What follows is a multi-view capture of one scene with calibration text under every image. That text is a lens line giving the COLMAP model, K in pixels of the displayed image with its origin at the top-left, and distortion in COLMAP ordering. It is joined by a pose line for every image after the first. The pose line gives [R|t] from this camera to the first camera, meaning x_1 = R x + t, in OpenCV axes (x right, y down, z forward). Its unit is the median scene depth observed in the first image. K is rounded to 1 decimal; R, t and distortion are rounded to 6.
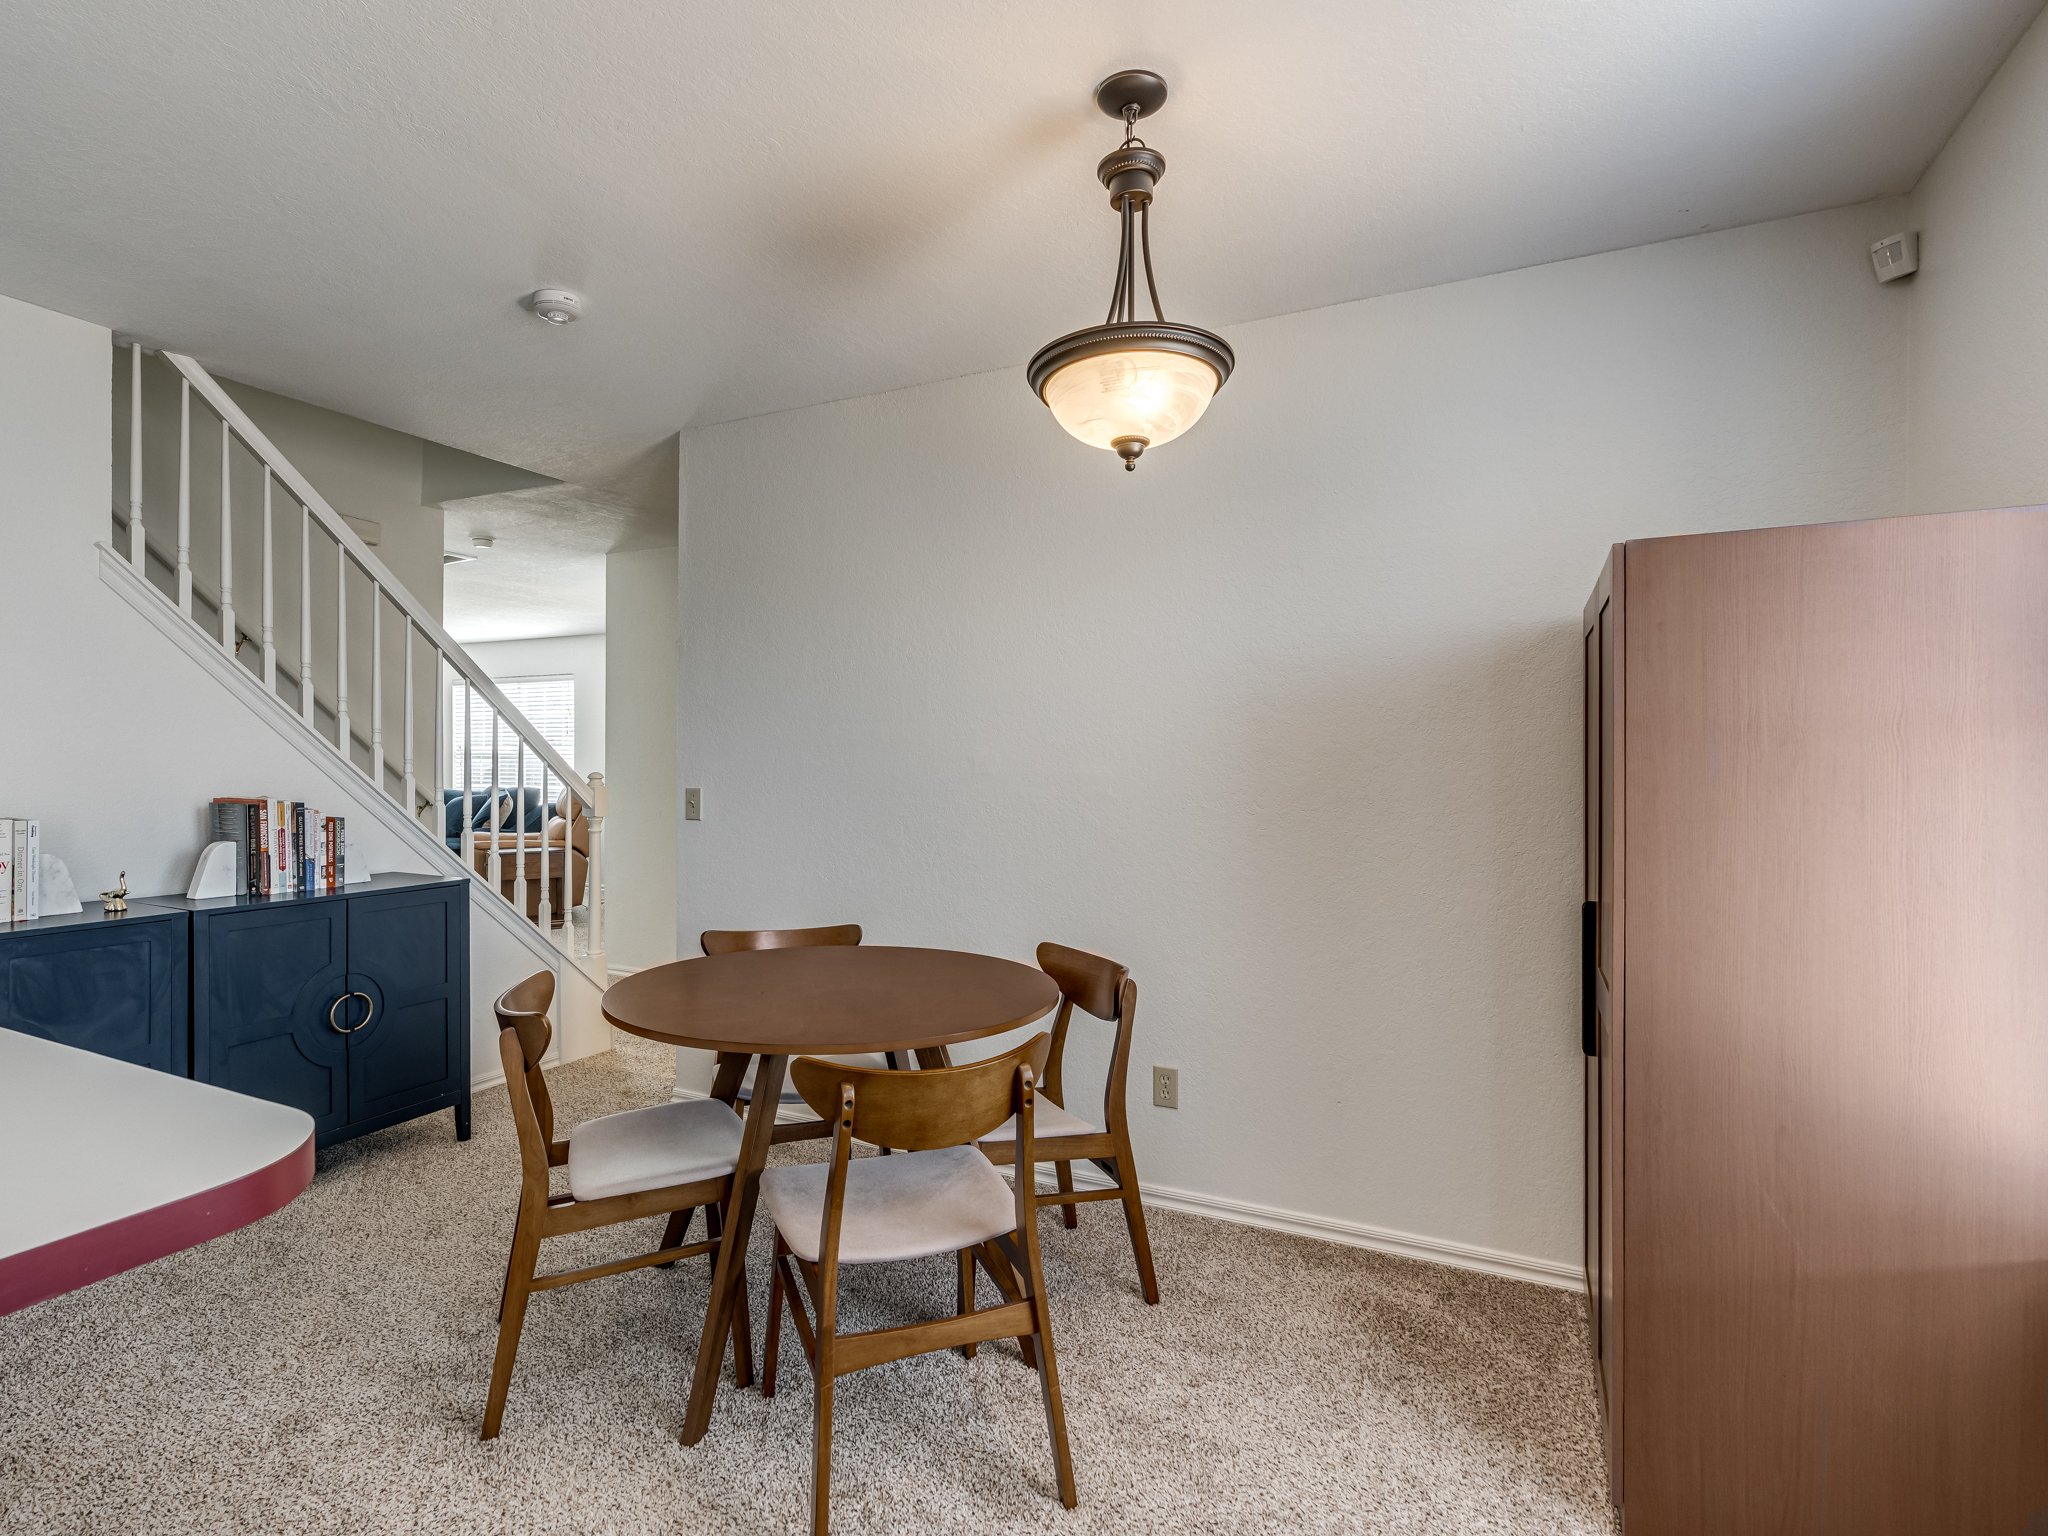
lens RADIAL K [[1041.6, 0, 939.9], [0, 1041.6, 769.1], [0, 0, 1]] dist [-0.013779, 0.004127]
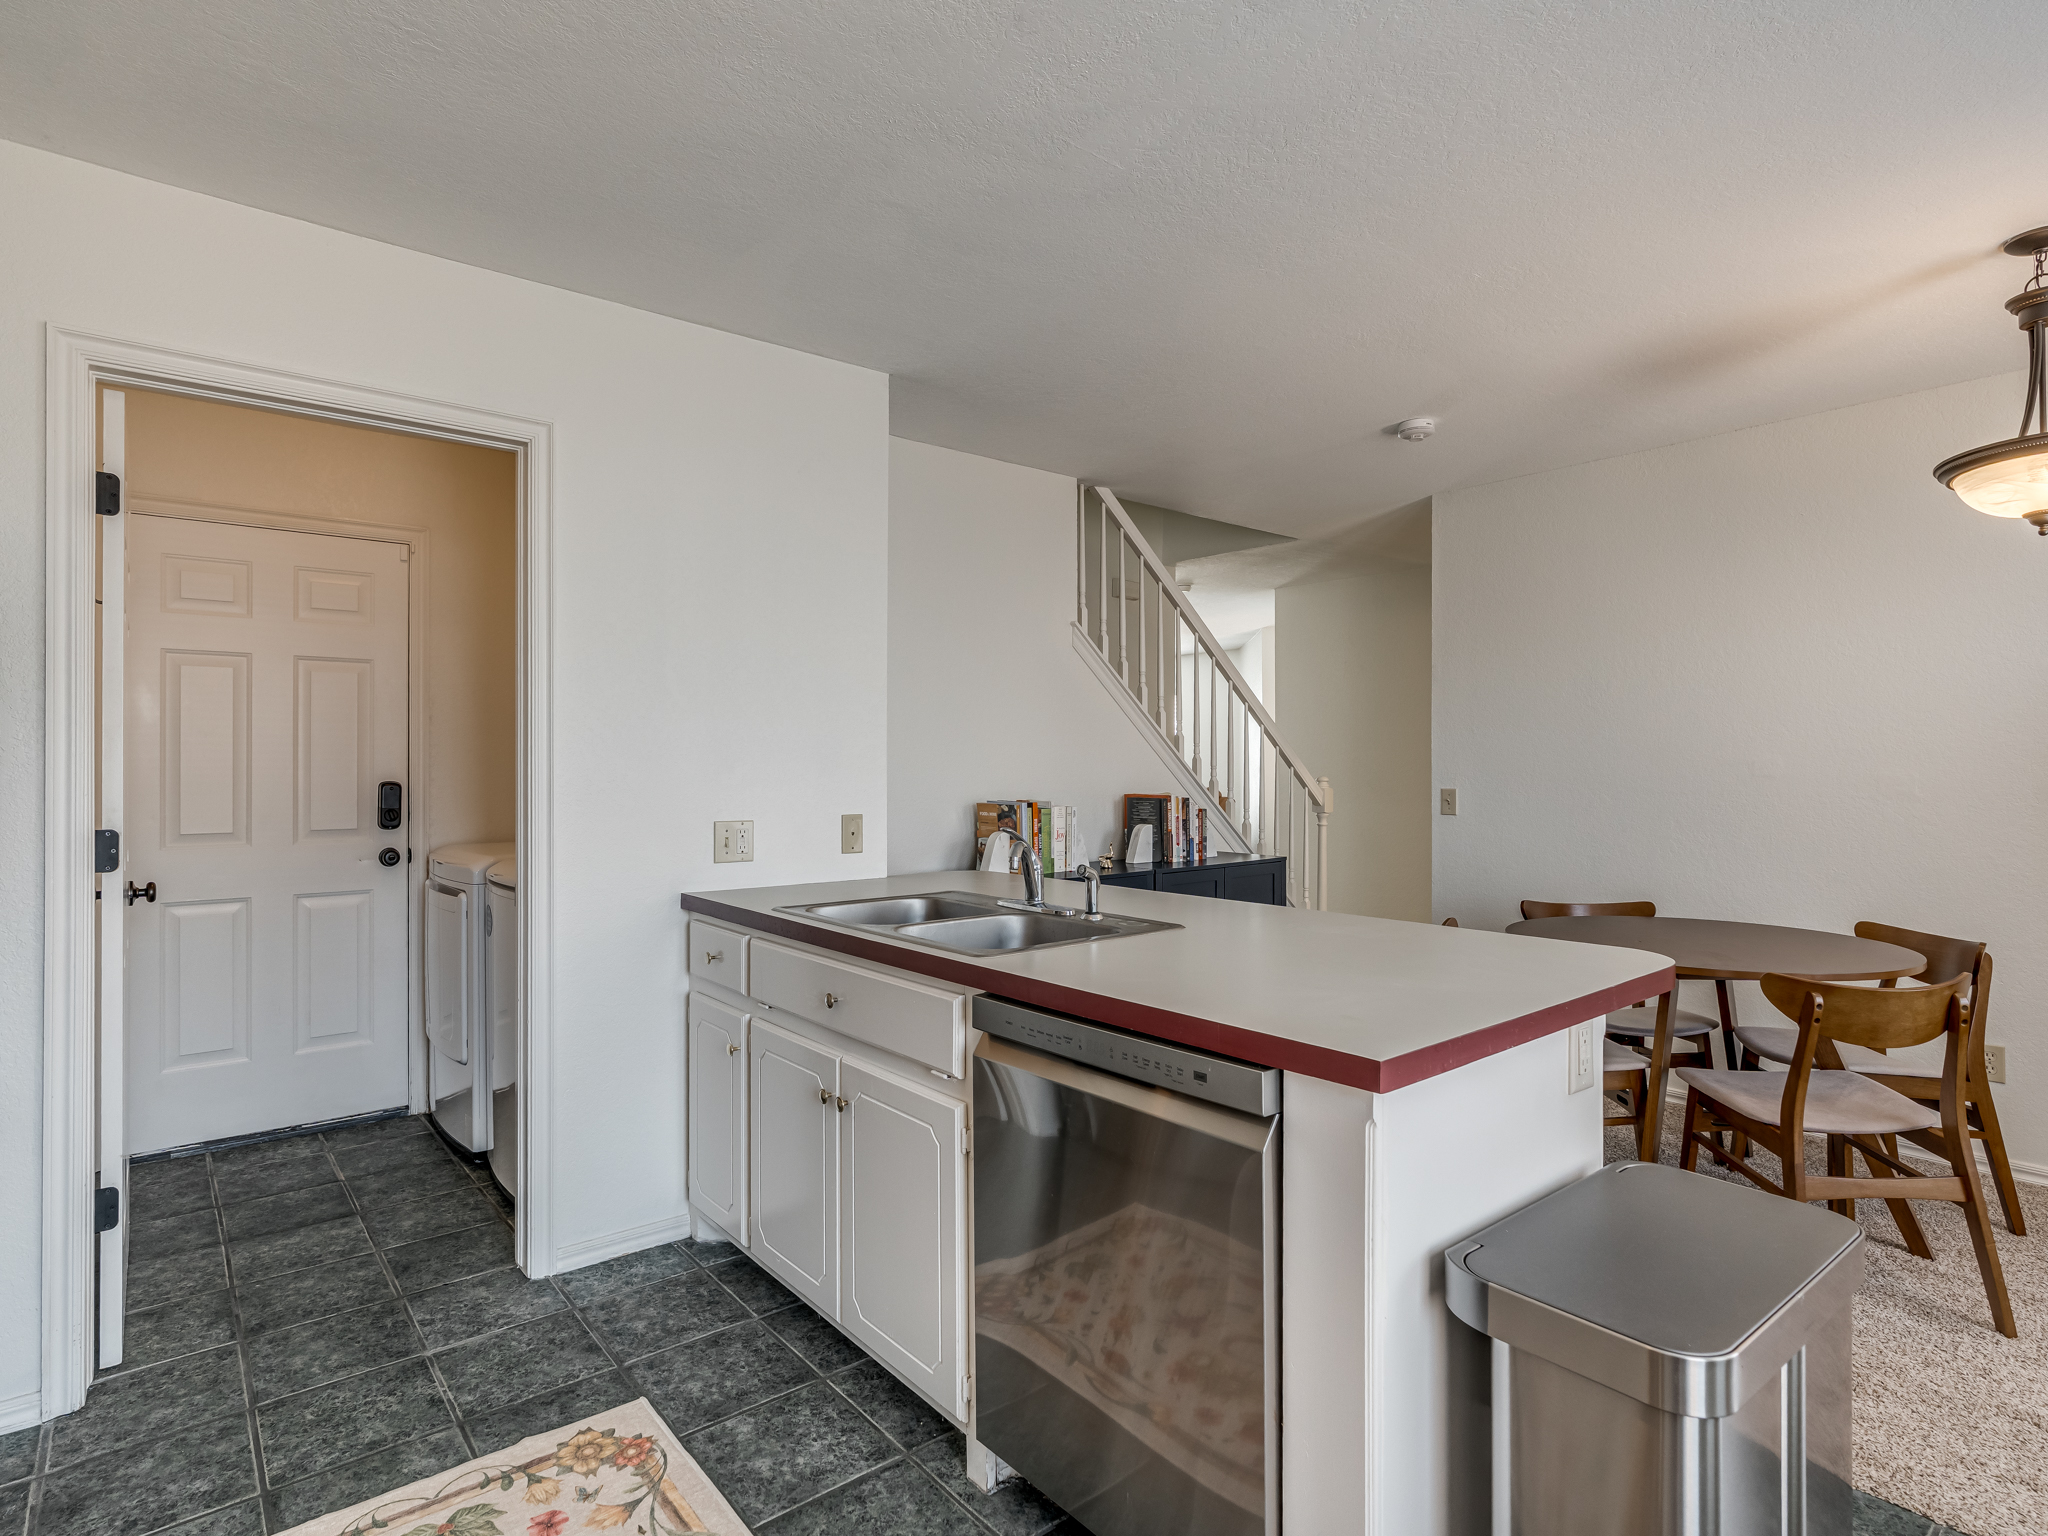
lens RADIAL K [[1041.6, 0, 1005.0], [0, 1041.6, 763.0], [0, 0, 1]] dist [-0.013779, 0.004127]
pose [[0.919718, -0.006875, -0.392521, -0.298662], [0.002229, 0.999922, -0.012291, 0.002363], [0.392574, 0.010430, 0.919661, -0.397282]]
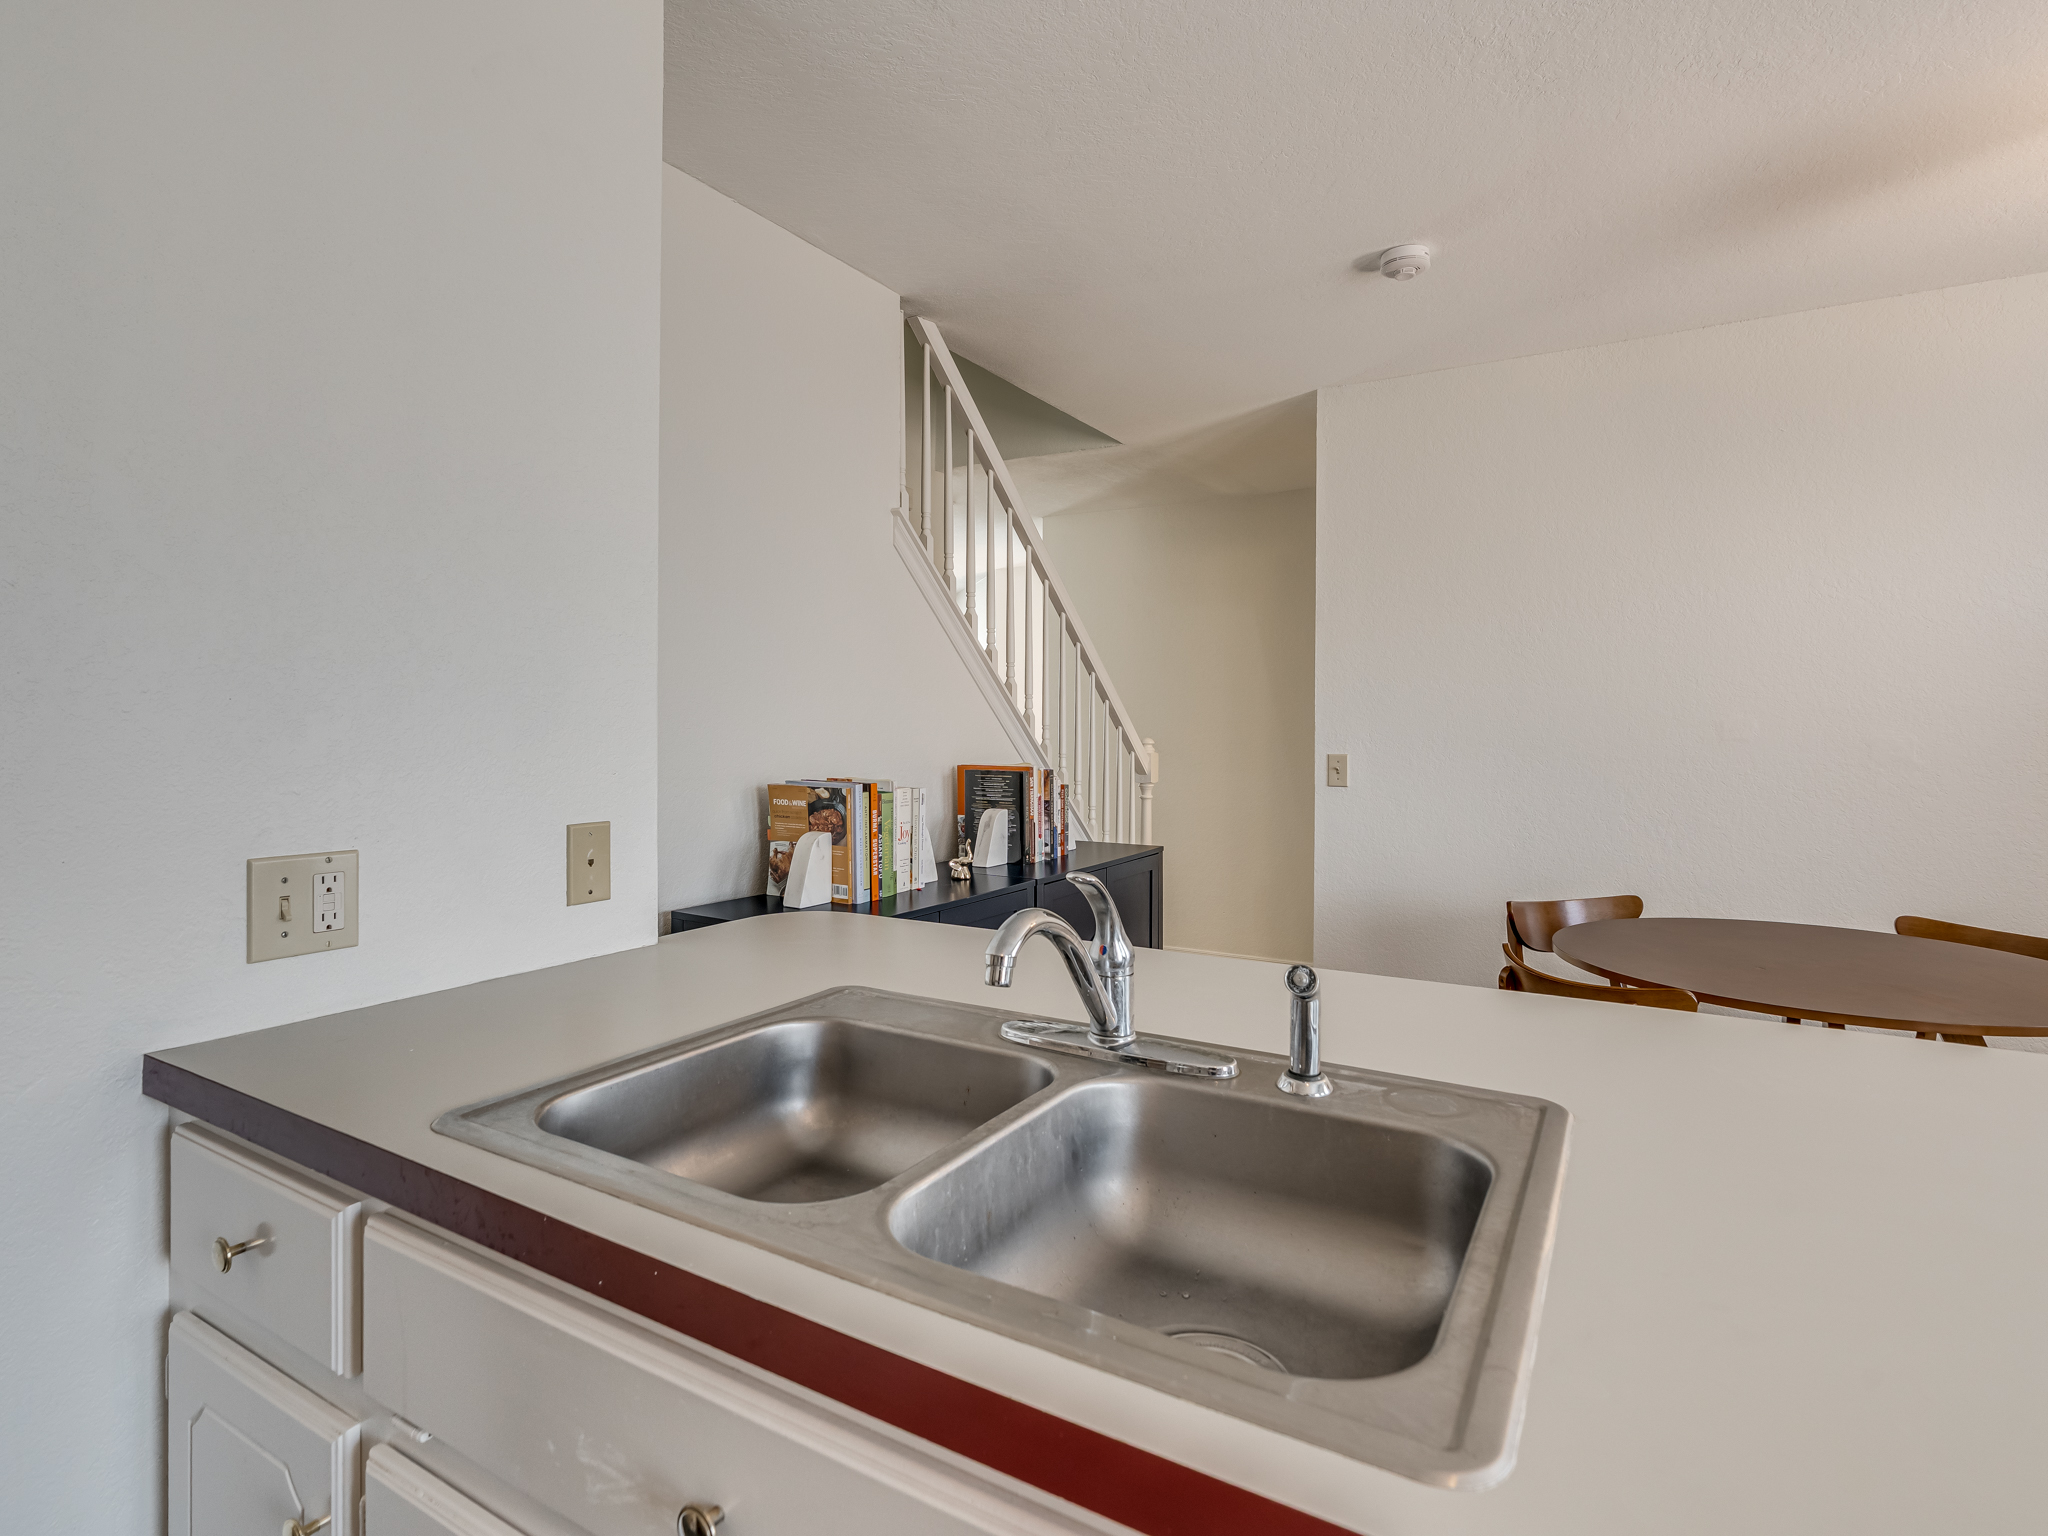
lens RADIAL K [[1041.6, 0, 1013.2], [0, 1041.6, 731.4], [0, 0, 1]] dist [-0.013779, 0.004127]
pose [[0.998353, -0.001820, -0.057346, -0.610380], [0.001705, 0.999996, -0.002055, -0.002383], [0.057350, 0.001954, 0.998352, 0.005347]]
